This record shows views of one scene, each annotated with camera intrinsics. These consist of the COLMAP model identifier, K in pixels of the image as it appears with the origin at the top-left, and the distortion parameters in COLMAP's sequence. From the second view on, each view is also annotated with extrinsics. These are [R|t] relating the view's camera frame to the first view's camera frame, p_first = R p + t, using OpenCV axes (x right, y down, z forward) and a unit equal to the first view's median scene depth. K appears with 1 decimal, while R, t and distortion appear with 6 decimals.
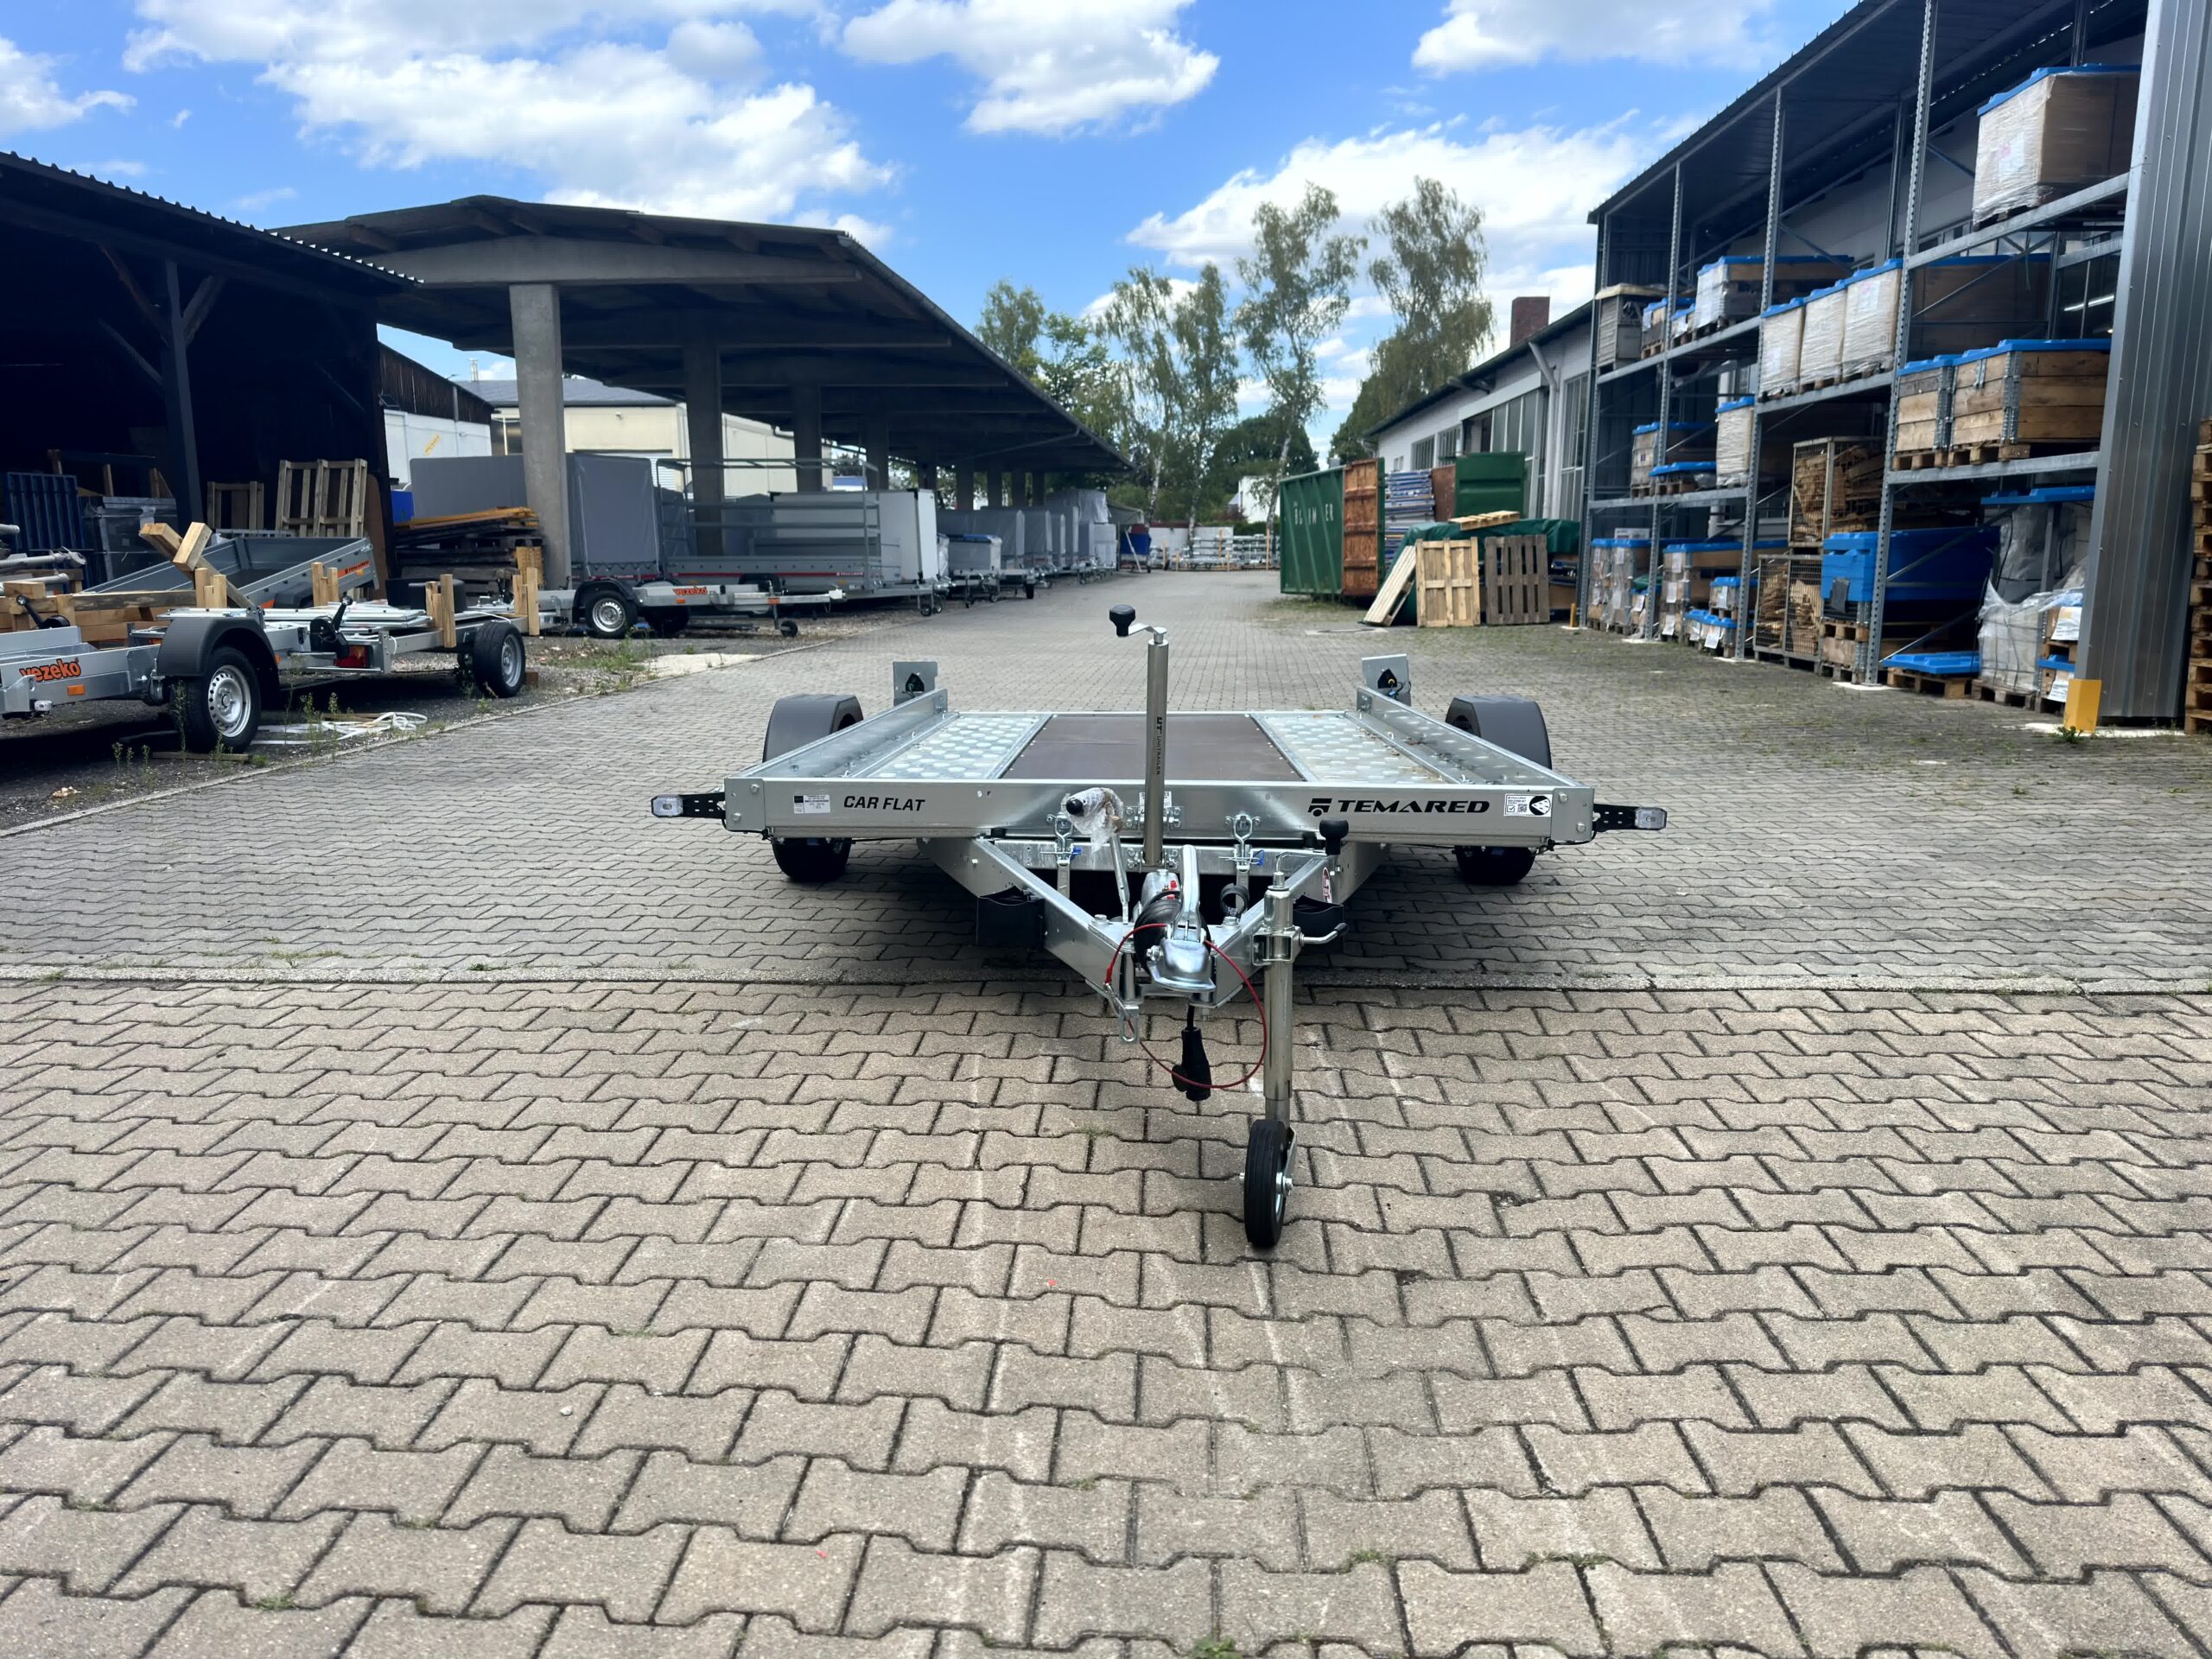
lens RADIAL K [[1562.3, 0, 1089.2], [0, 1562.3, 831.9], [0, 0, 1]] dist [0.063699, -0.090613]
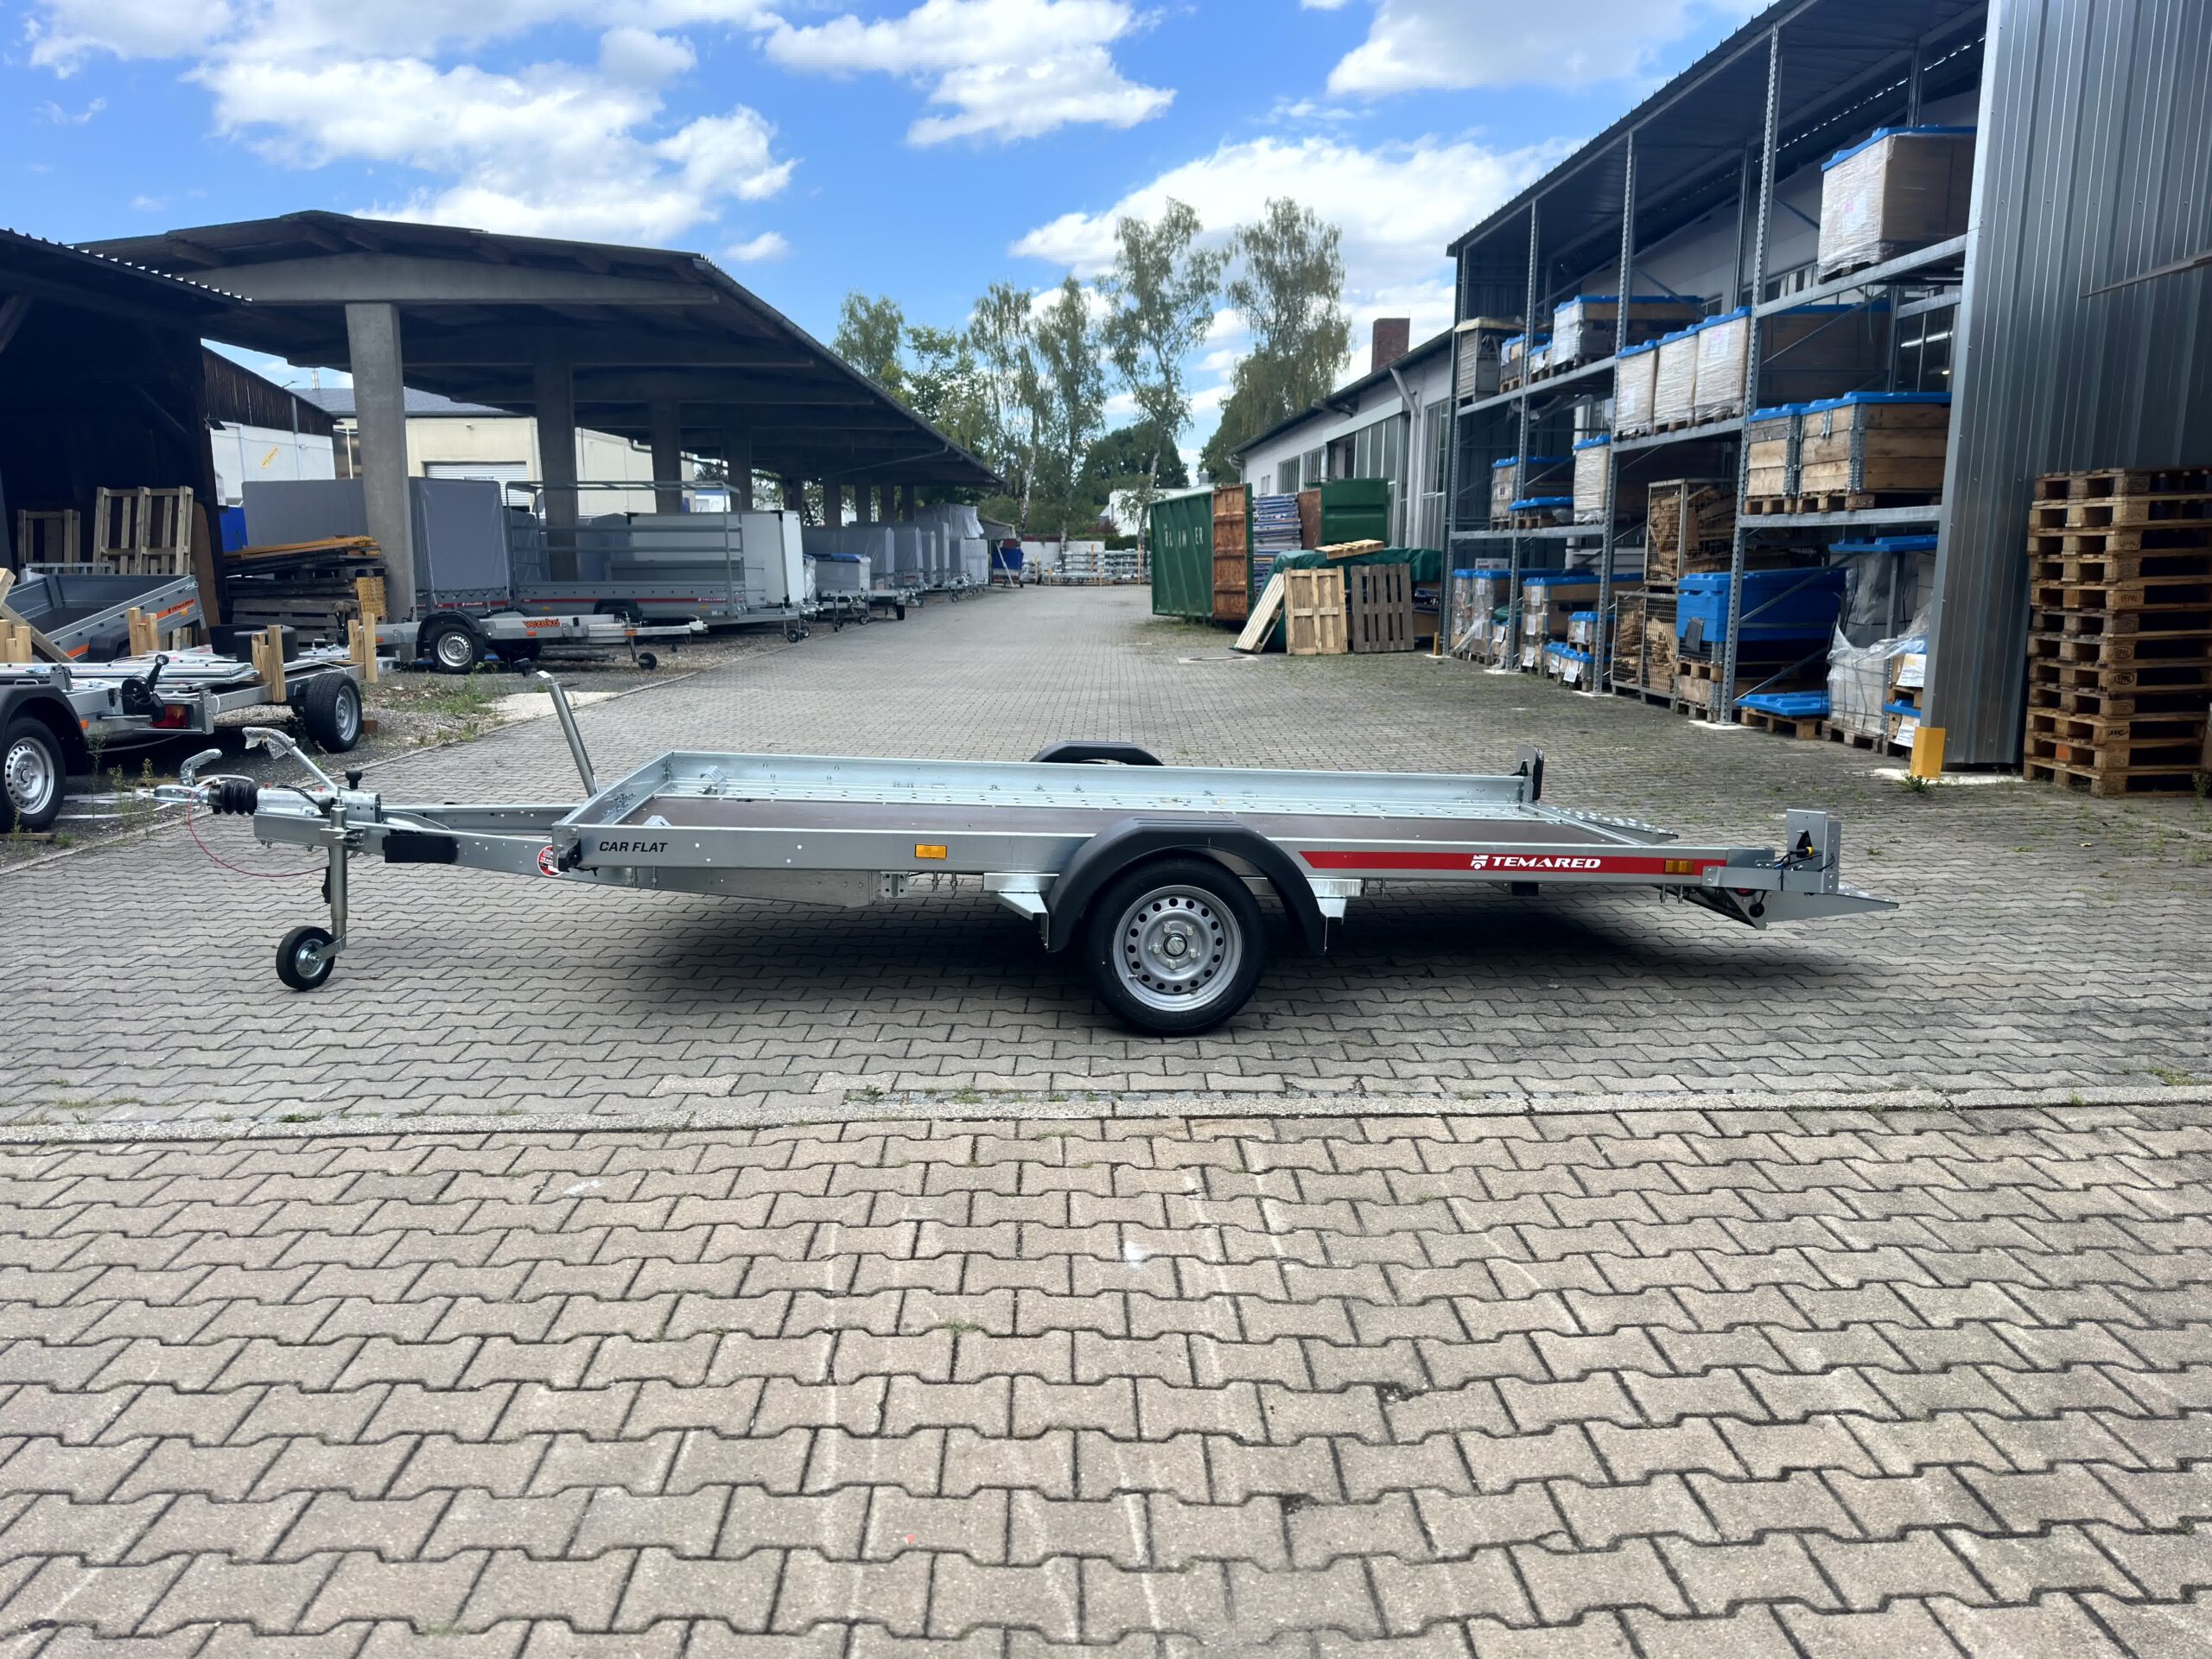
lens RADIAL K [[1559.2, 0, 1089.7], [0, 1559.2, 847.3], [0, 0, 1]] dist [0.074543, -0.106075]
pose [[0.996748, -0.014821, 0.079213, 0.002735], [0.014500, 0.999884, 0.004632, -0.024219], [-0.079272, -0.003468, 0.996847, 0.015332]]
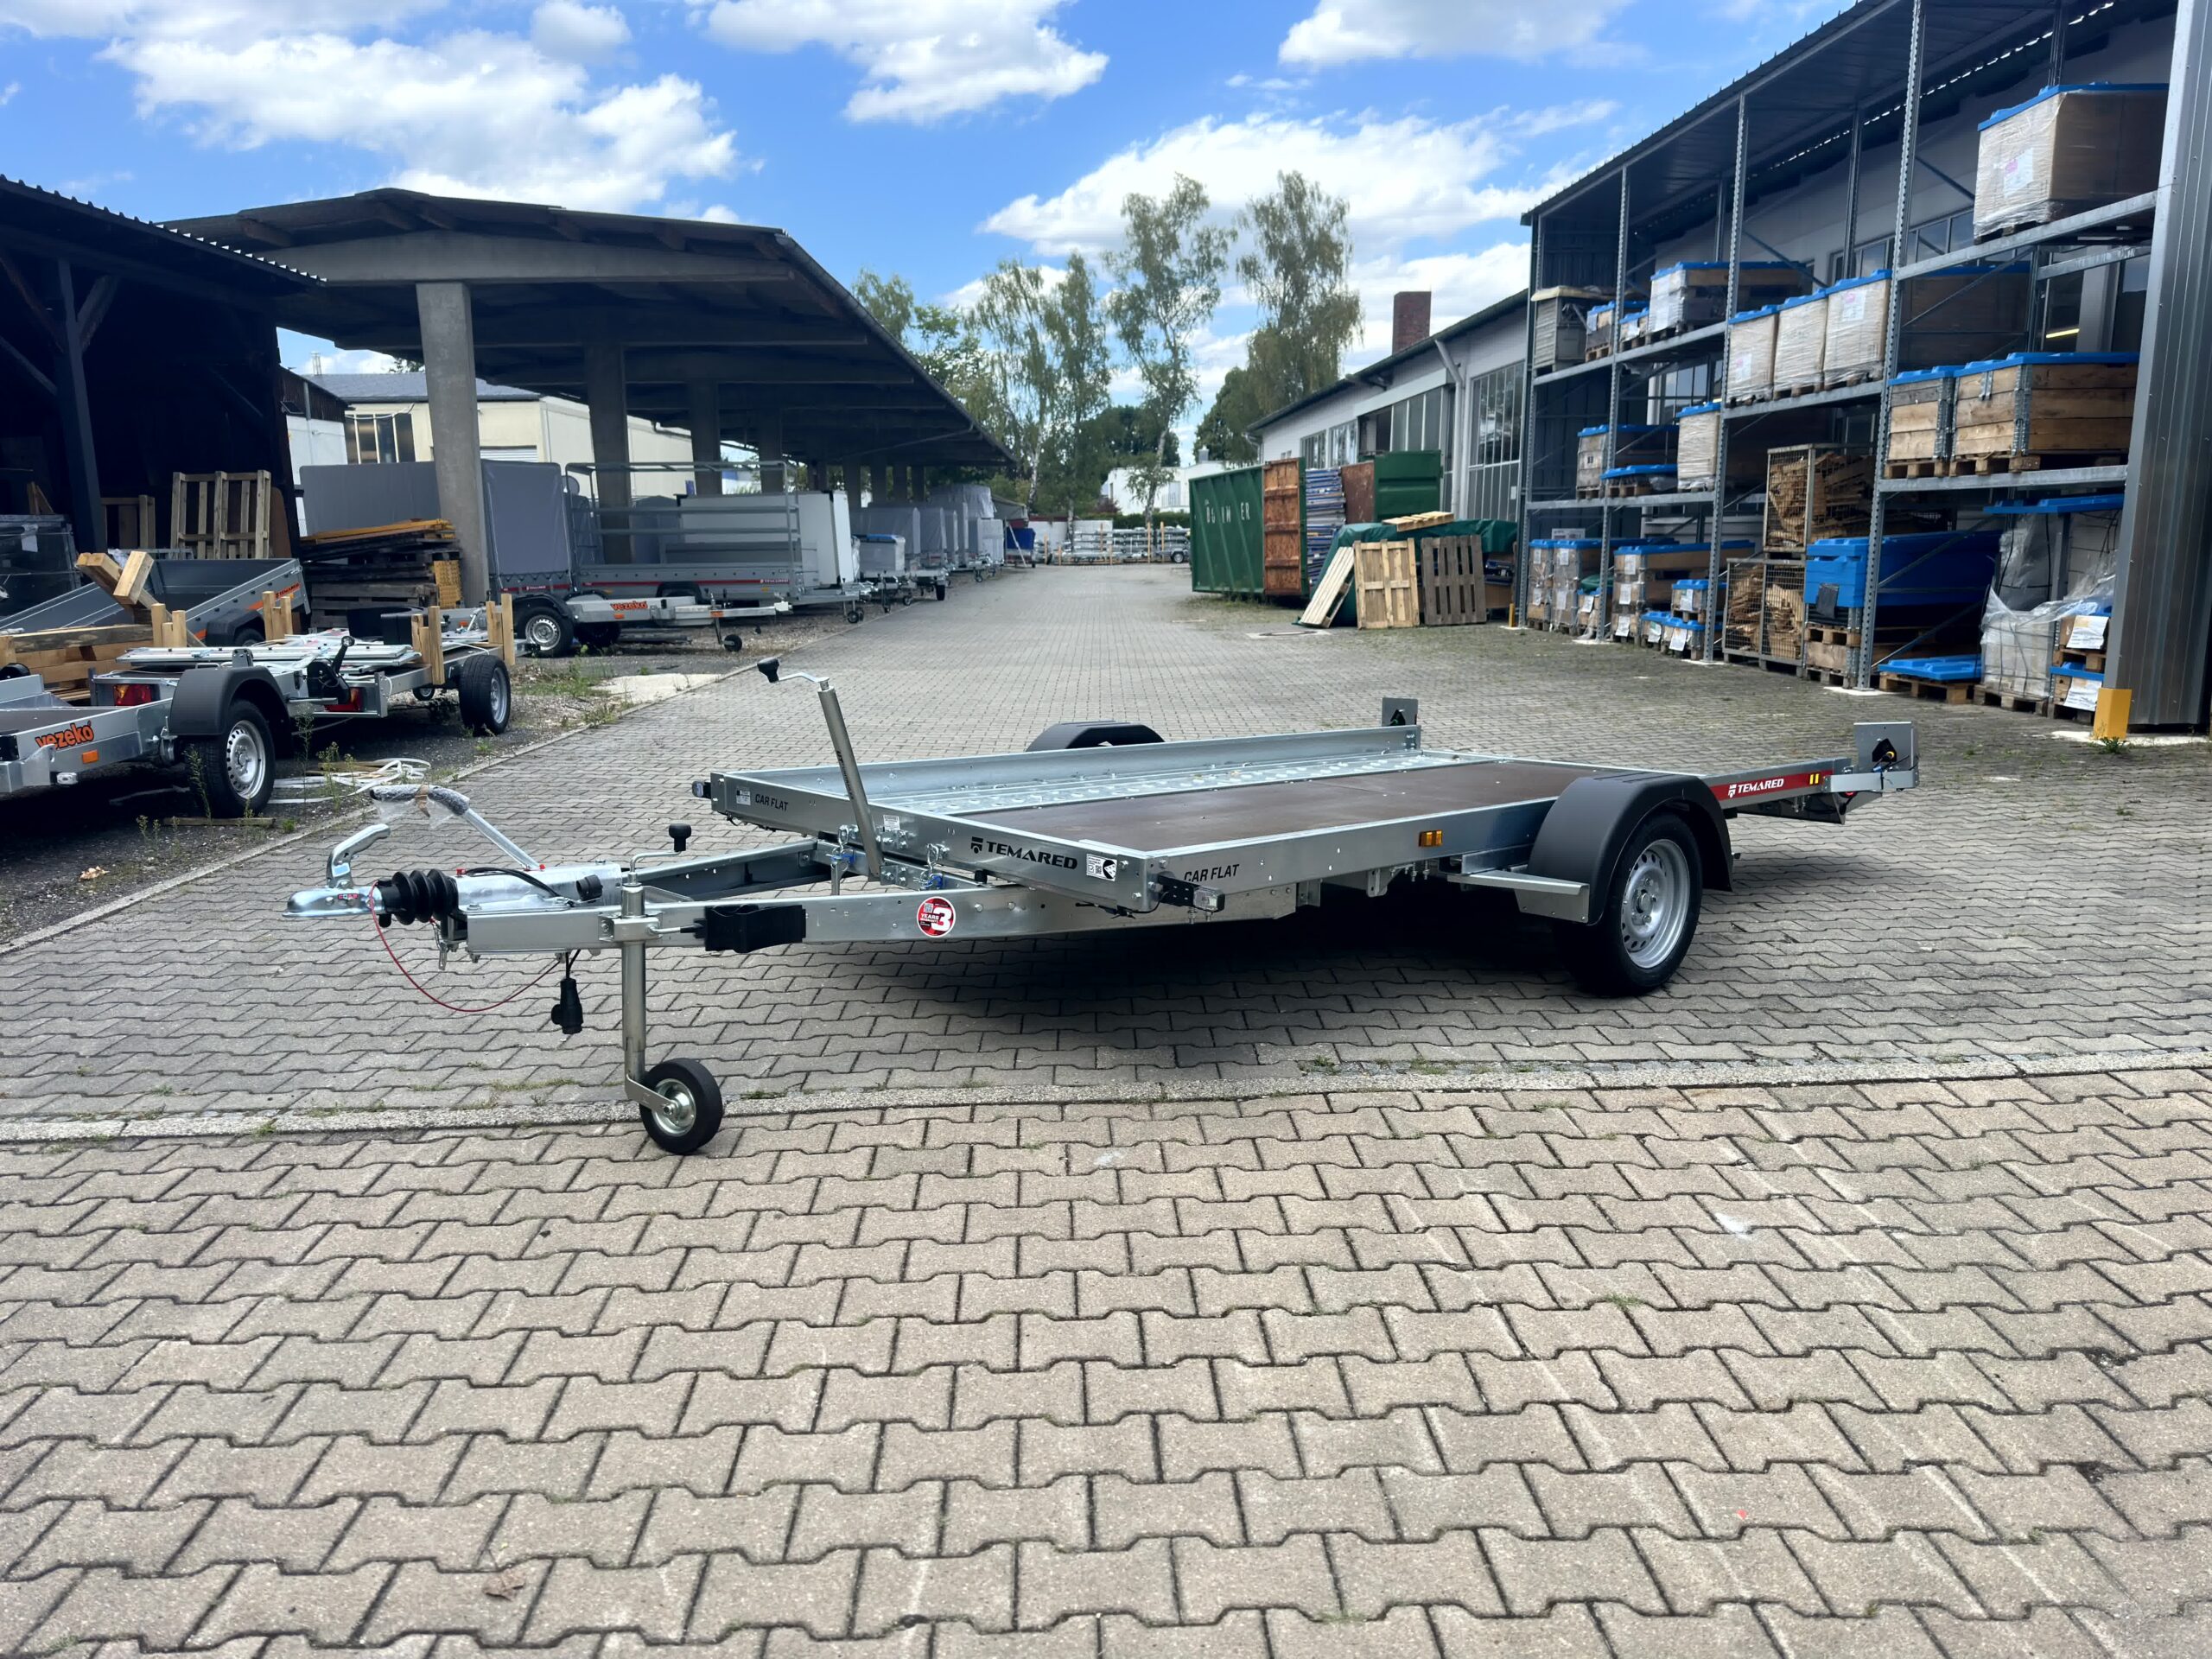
lens RADIAL K [[1558.1, 0, 1095.2], [0, 1558.1, 842.9], [0, 0, 1]] dist [0.080923, -0.120313]
pose [[0.995562, -0.028904, 0.089555, -0.093833], [0.027721, 0.999512, 0.014427, -0.023155], [-0.089929, -0.011880, 0.995877, 0.031355]]
